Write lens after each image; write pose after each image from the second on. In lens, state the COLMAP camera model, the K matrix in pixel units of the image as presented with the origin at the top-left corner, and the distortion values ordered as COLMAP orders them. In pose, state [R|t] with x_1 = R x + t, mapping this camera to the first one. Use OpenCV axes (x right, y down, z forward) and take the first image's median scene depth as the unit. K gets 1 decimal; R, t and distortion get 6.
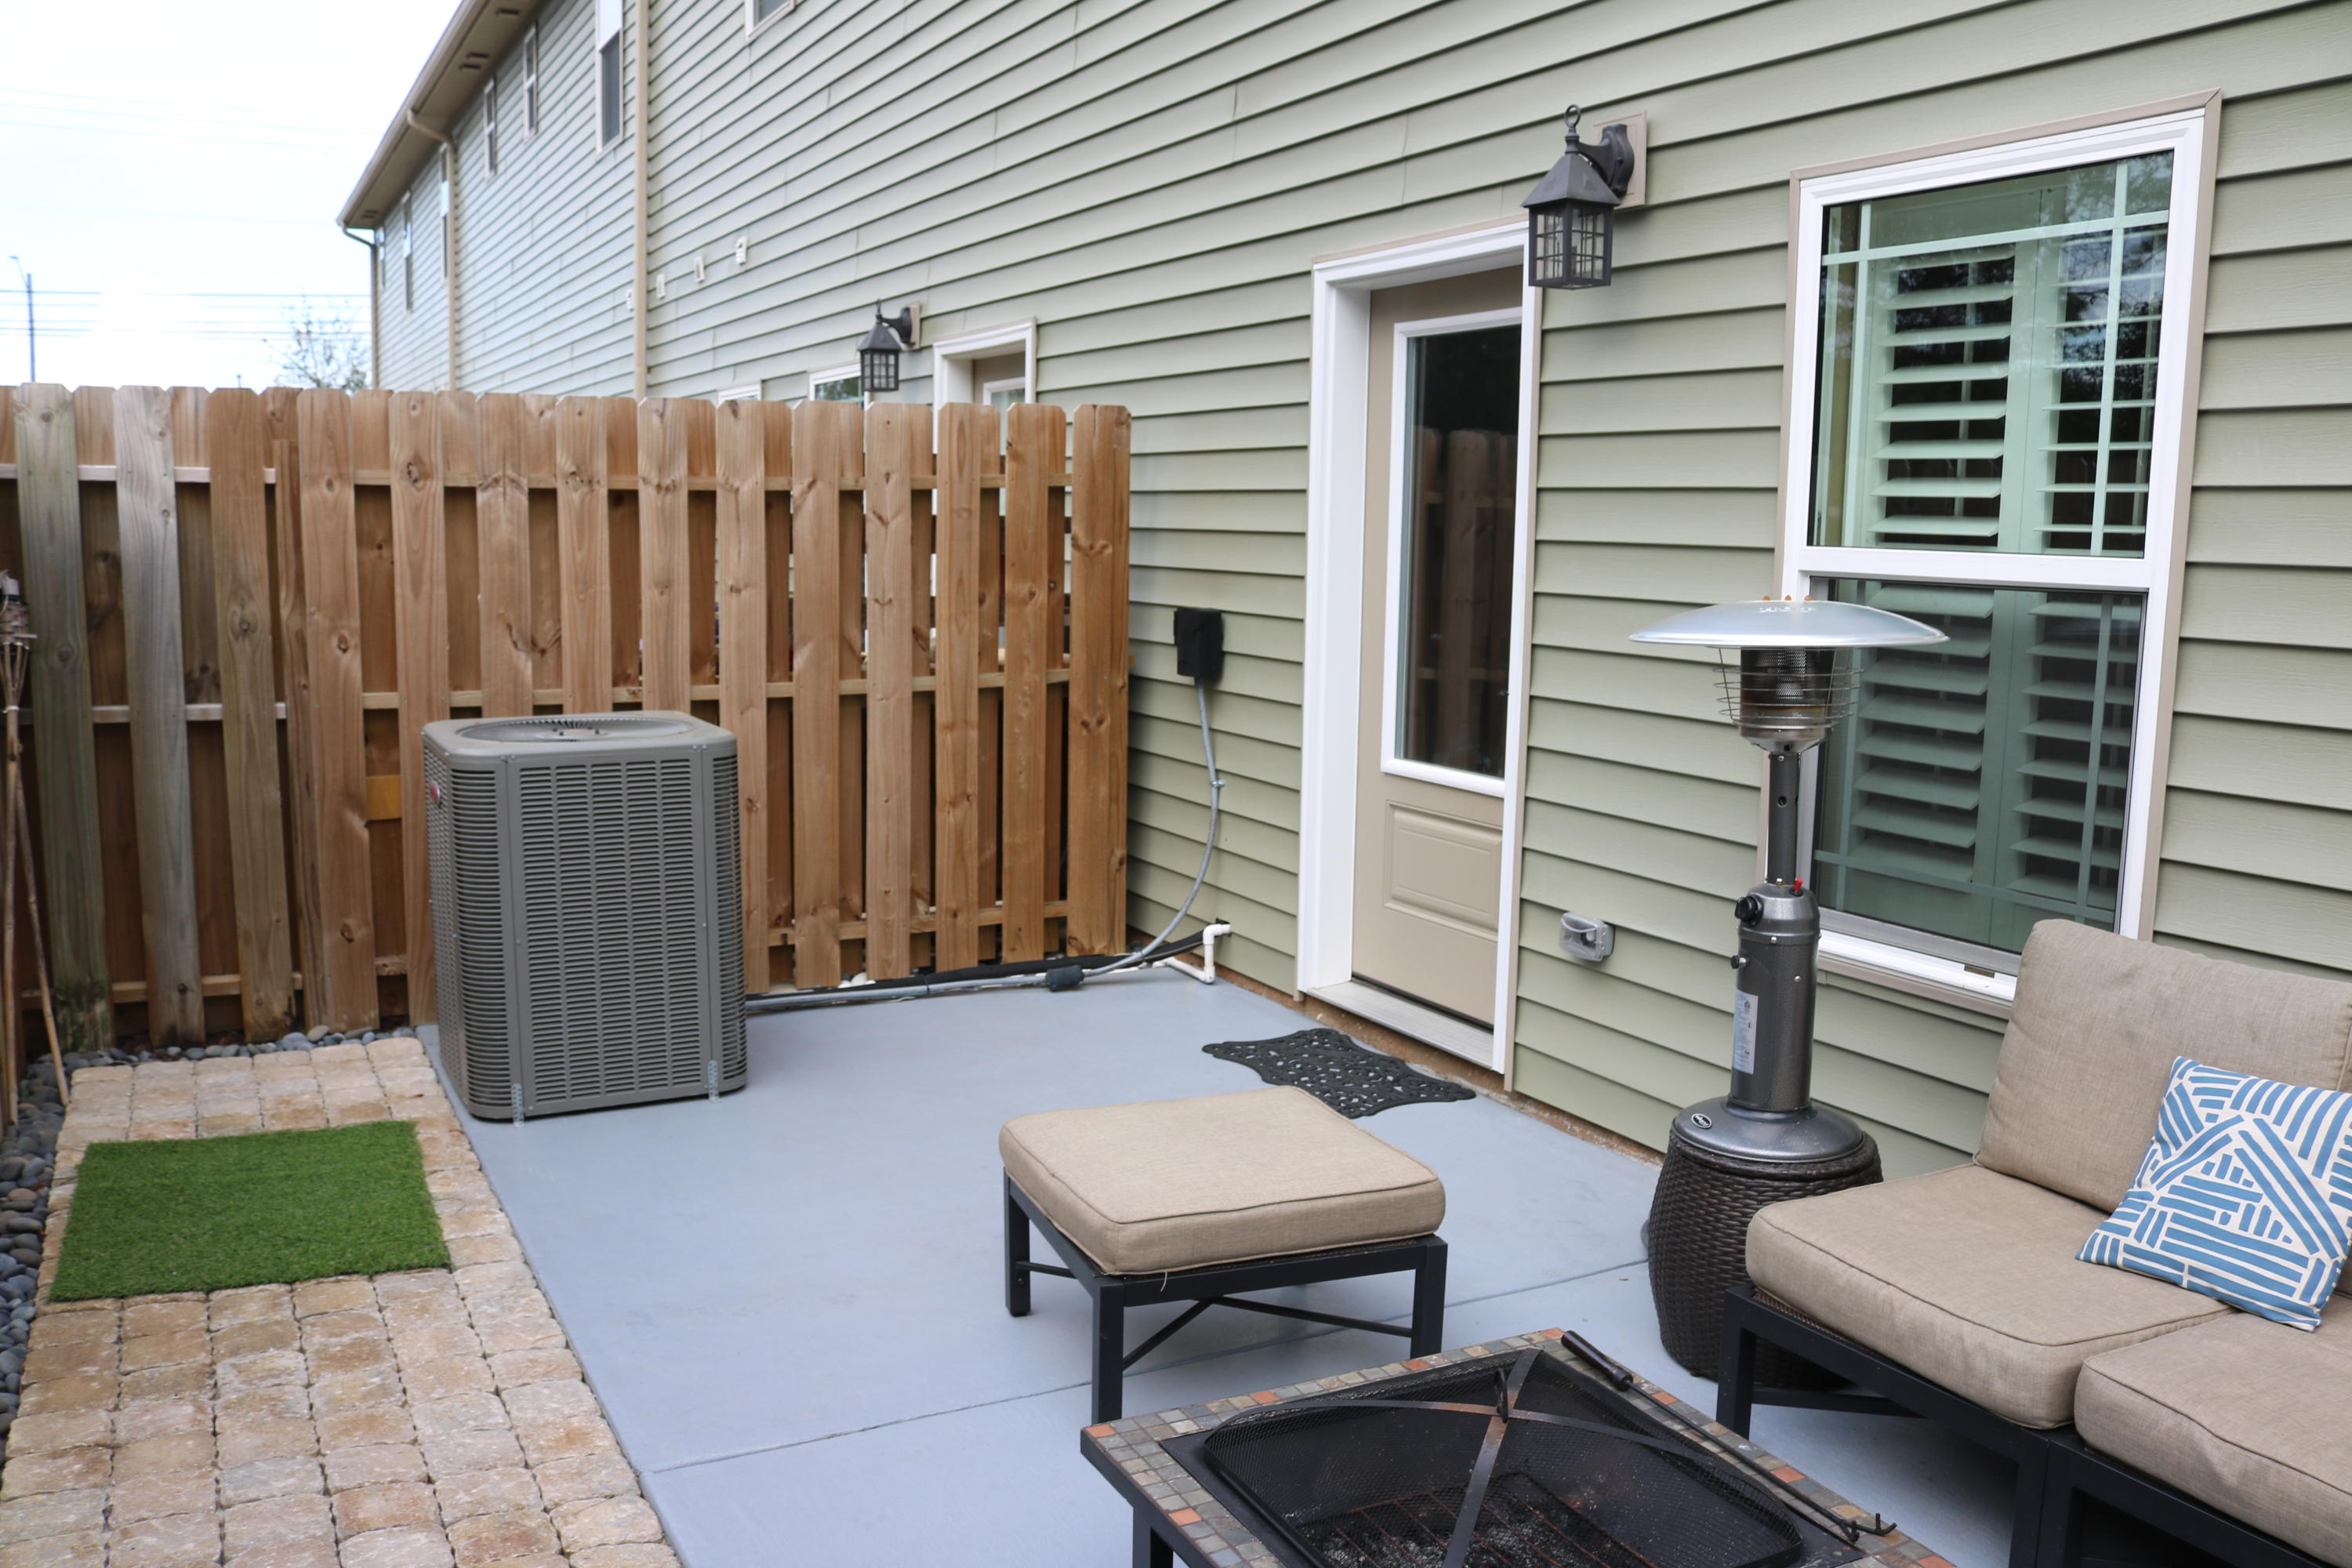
lens RADIAL K [[1974.9, 0, 1177.7], [0, 1974.9, 805.6], [0, 0, 1]] dist [-0.158900, 0.137937]
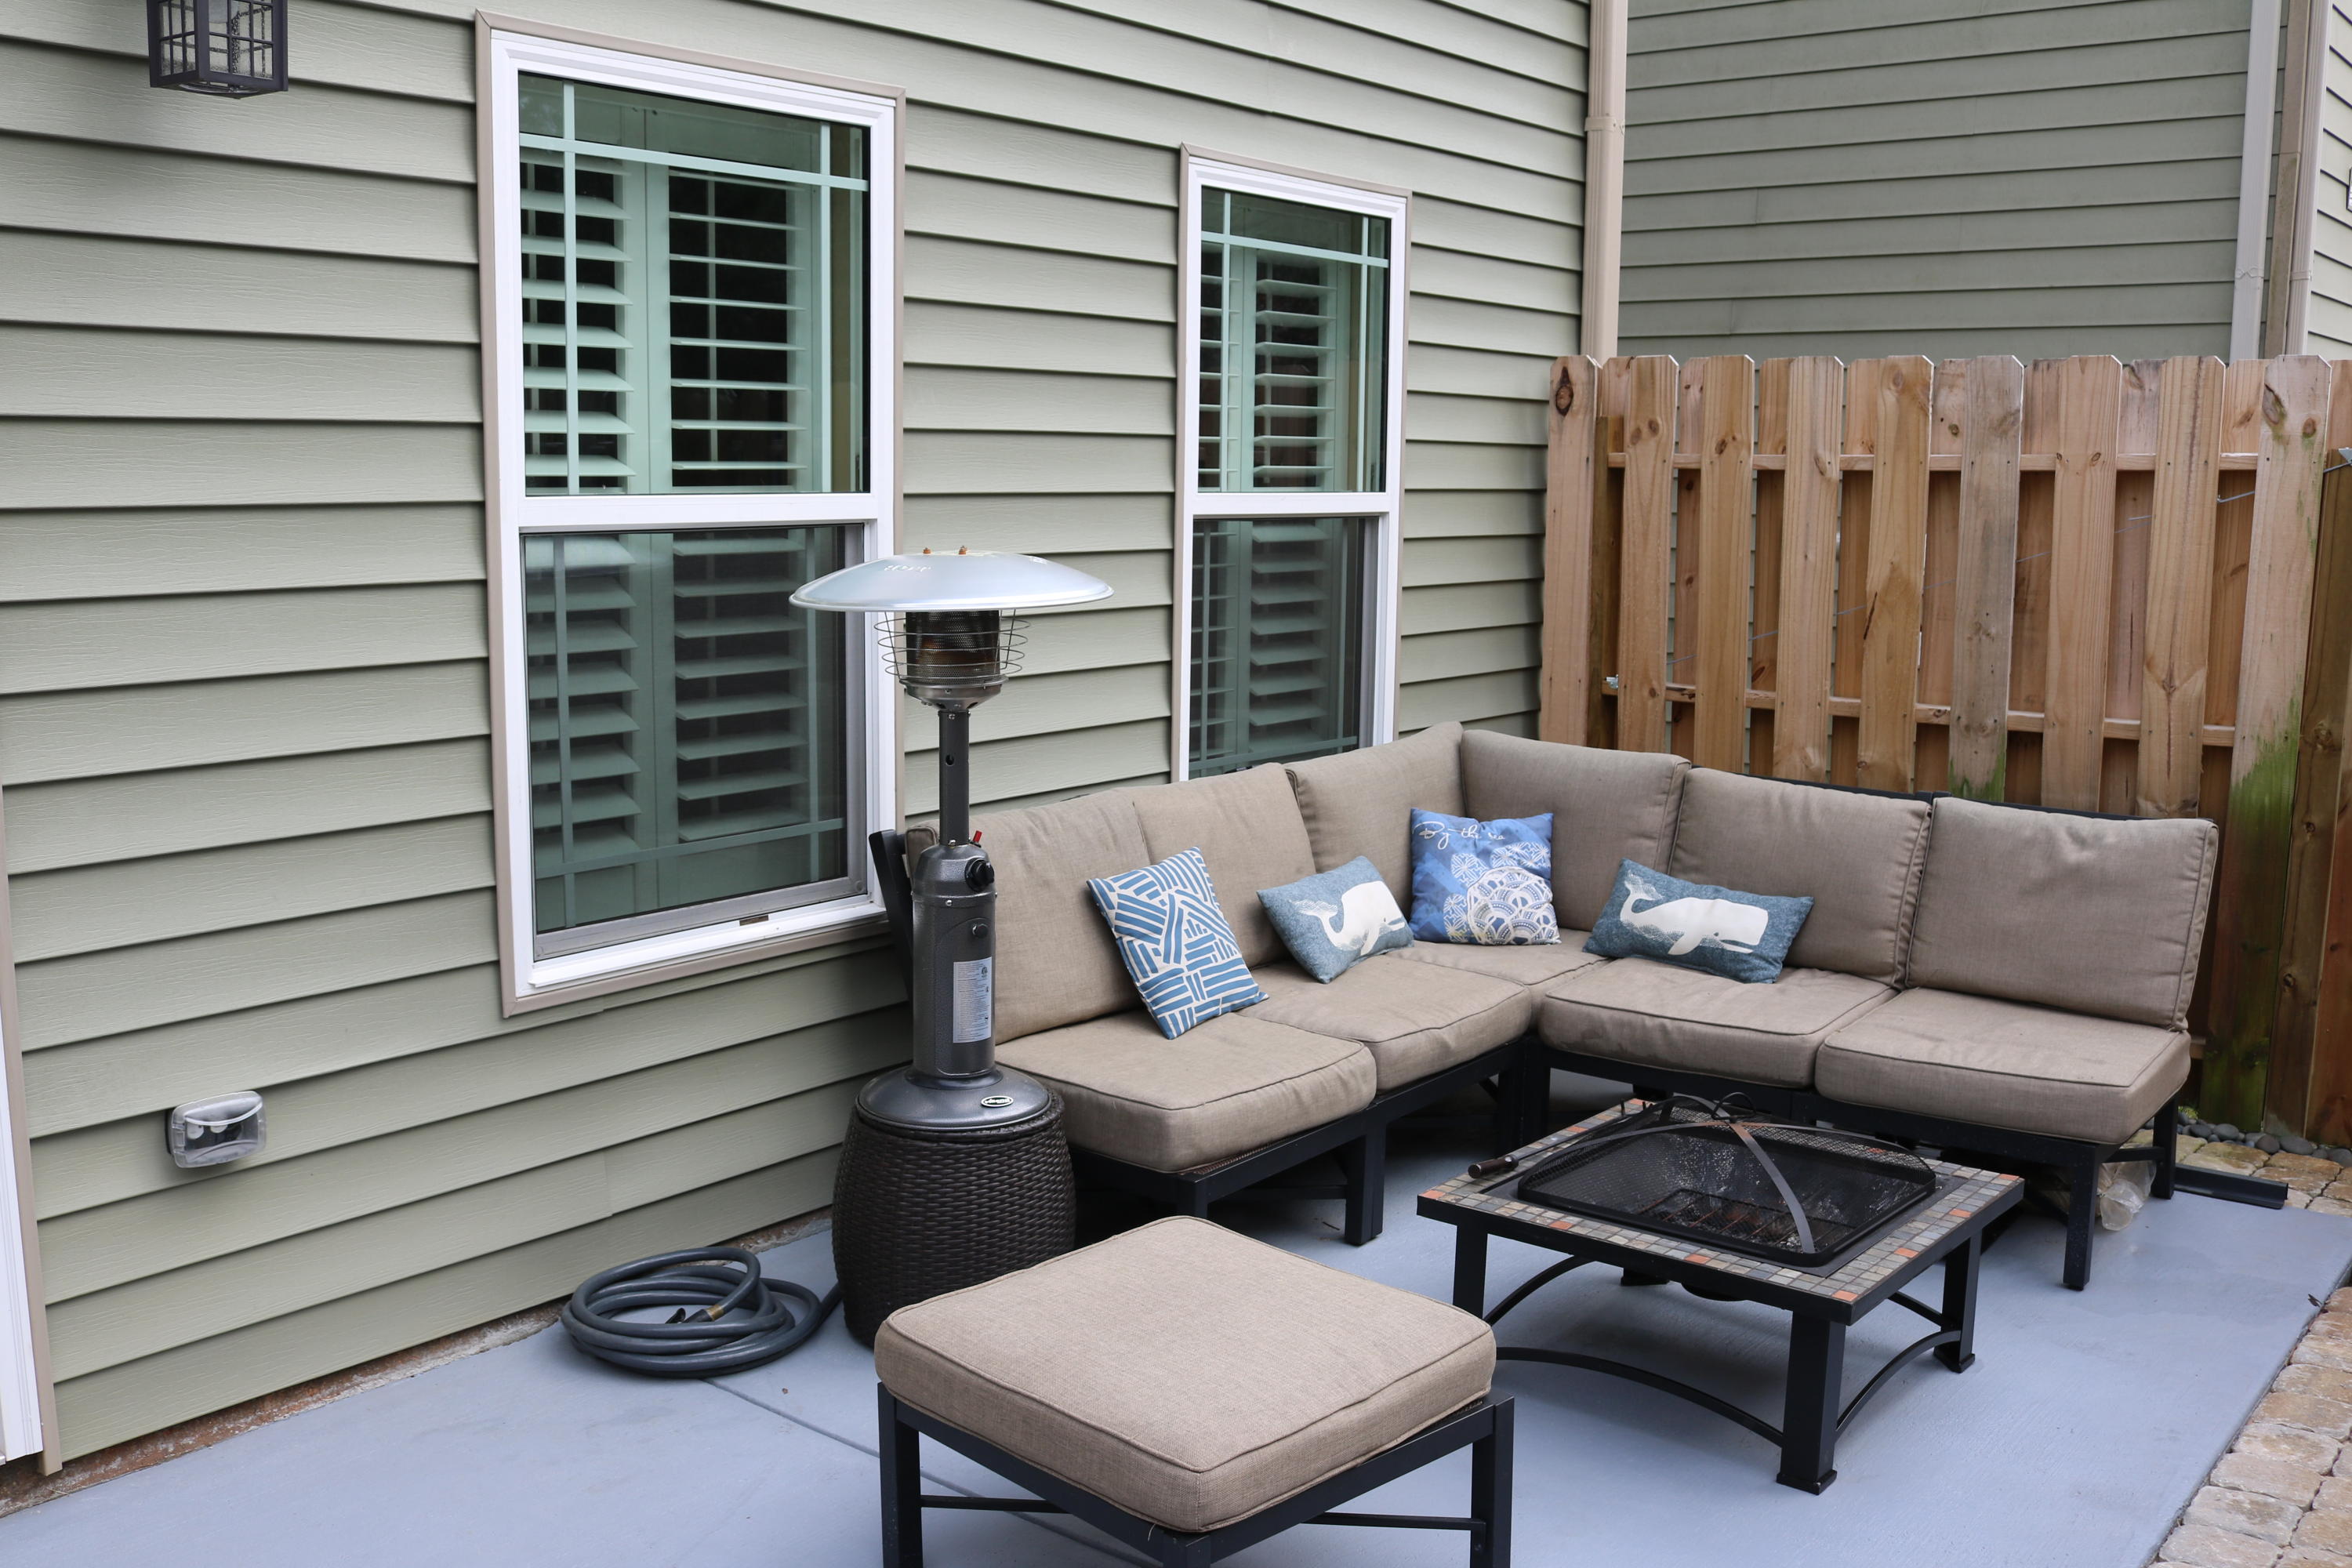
lens RADIAL K [[2170.8, 0, 1177.1], [0, 2170.8, 823.8], [0, 0, 1]] dist [-0.154821, 0.151702]
pose [[-0.398976, -0.165396, 0.901922, -0.799054], [0.118744, 0.965997, 0.229674, -0.230385], [-0.909240, 0.198732, -0.365770, 1.464066]]
